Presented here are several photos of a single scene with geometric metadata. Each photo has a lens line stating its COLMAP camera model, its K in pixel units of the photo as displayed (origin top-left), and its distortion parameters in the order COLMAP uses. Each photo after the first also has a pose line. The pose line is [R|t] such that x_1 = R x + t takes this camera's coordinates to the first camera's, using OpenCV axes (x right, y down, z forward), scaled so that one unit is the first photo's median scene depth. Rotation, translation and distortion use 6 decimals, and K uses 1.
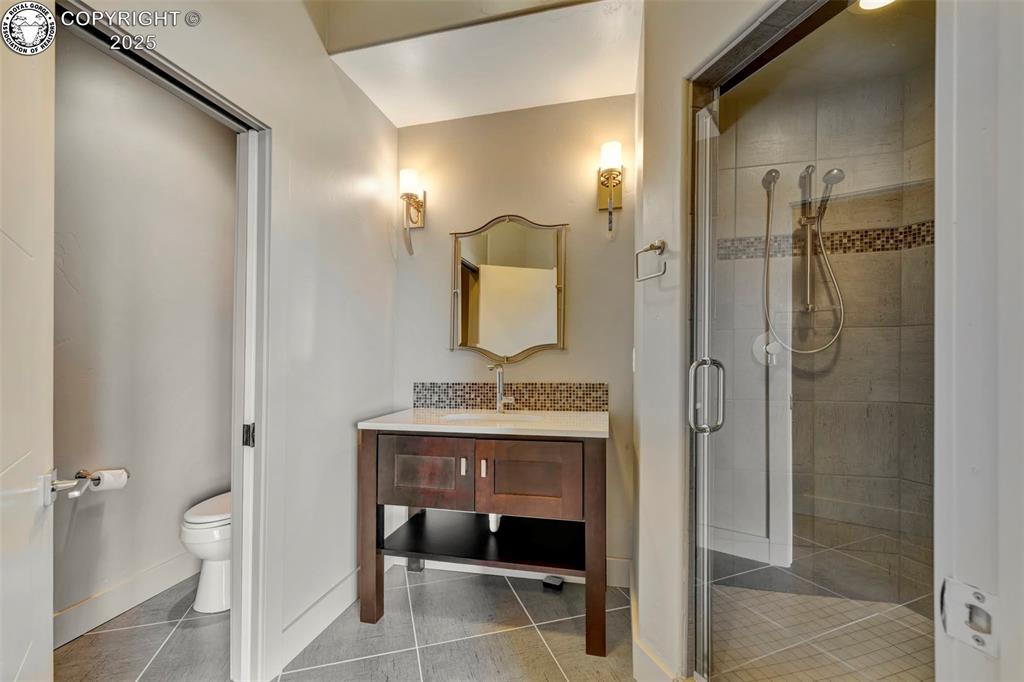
lens RADIAL K [[424.8, 0, 512.9], [0, 424.8, 351.7], [0, 0, 1]] dist [0.002521, 0.000235]
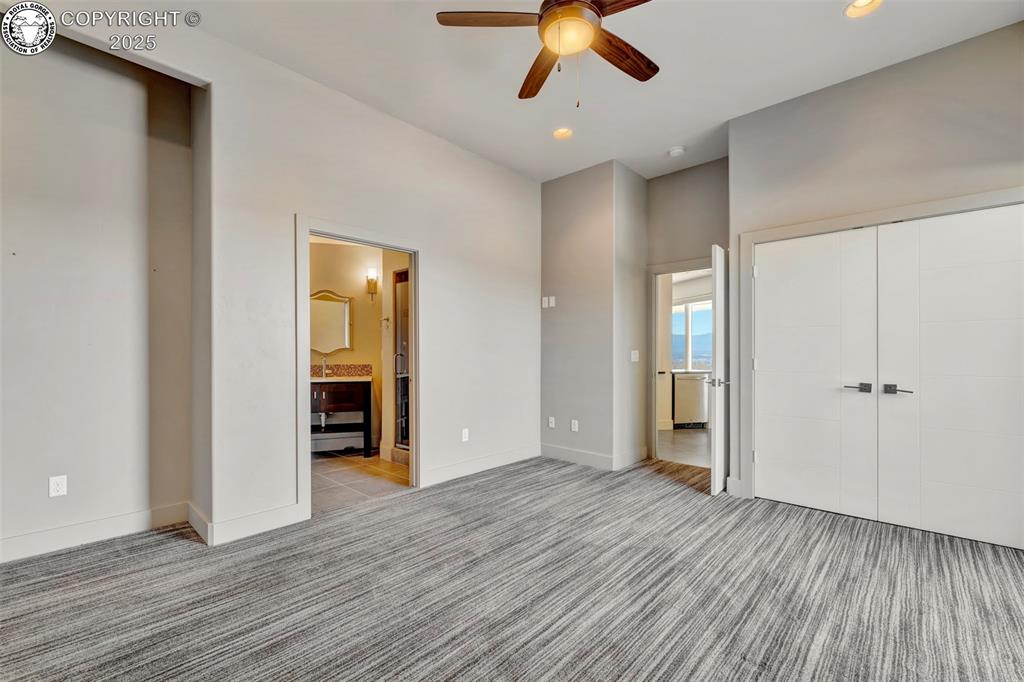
lens RADIAL K [[424.8, 0, 512.8], [0, 424.8, 350.1], [0, 0, 1]] dist [0.002521, 0.000235]
pose [[0.860332, -0.005943, 0.509700, -0.333336], [0.000671, 0.999944, 0.010527, -0.031301], [-0.509734, -0.008714, 0.860288, -1.569836]]
